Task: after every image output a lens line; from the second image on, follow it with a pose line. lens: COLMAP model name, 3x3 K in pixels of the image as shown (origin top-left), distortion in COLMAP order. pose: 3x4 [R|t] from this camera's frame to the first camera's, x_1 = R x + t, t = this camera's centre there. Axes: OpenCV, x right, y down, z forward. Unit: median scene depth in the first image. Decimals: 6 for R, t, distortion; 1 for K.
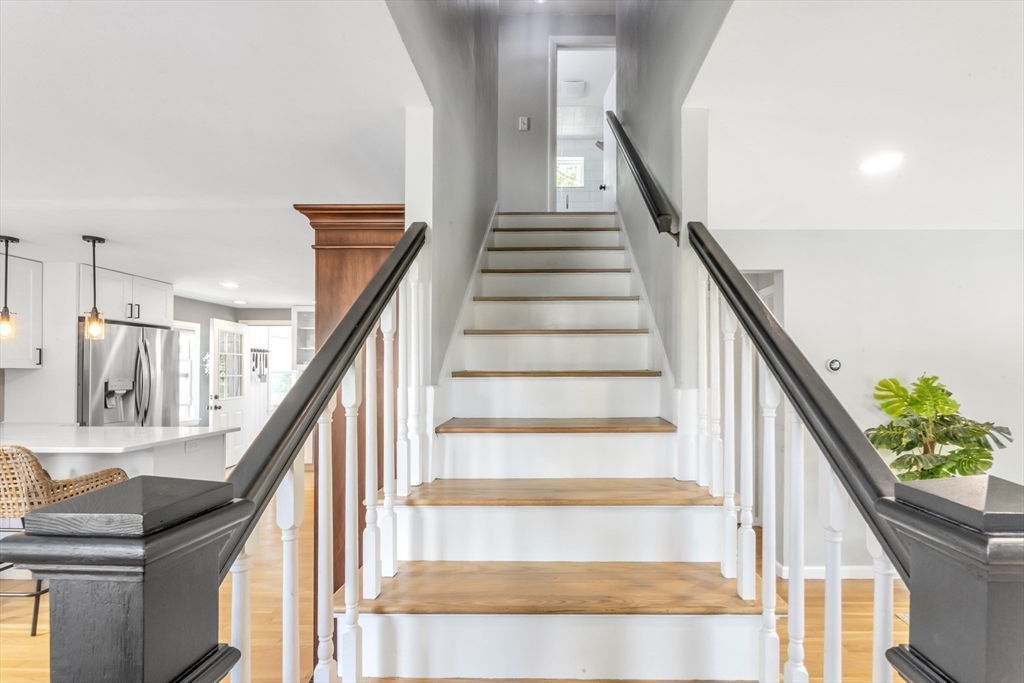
lens RADIAL K [[432.5, 0, 537.3], [0, 432.5, 373.4], [0, 0, 1]] dist [0.018031, 0.000373]
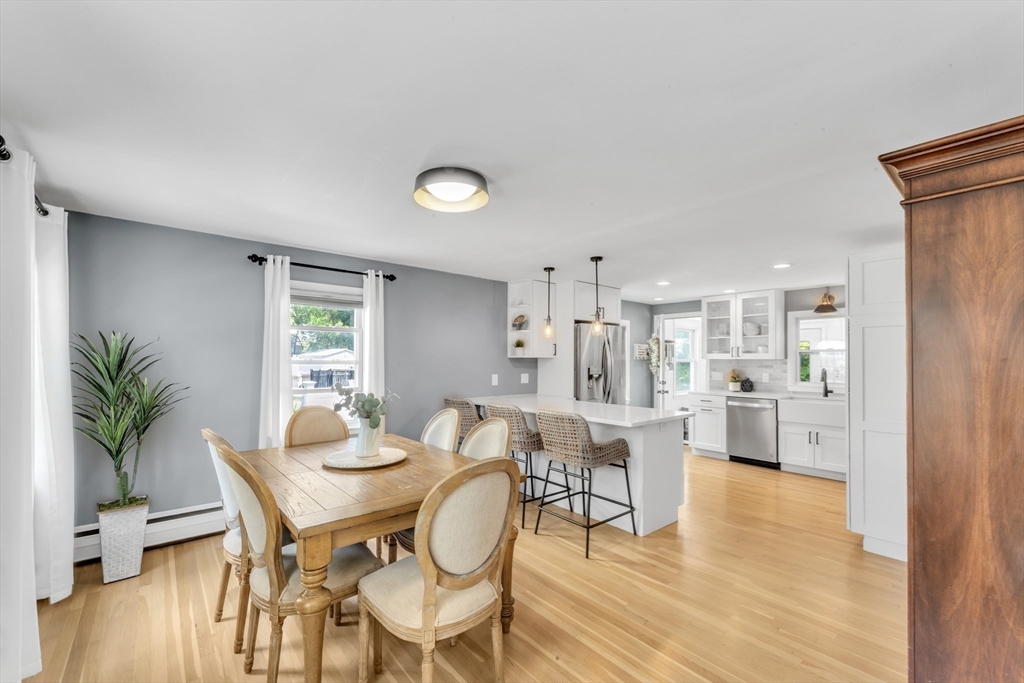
lens RADIAL K [[420.4, 0, 512.6], [0, 420.4, 345.6], [0, 0, 1]] dist [-0.003986, -0.000092]
pose [[0.664497, -0.023493, -0.746922, -0.323739], [-0.005804, 0.999313, -0.036595, 0.000058], [0.747268, 0.028653, 0.663904, -0.018773]]
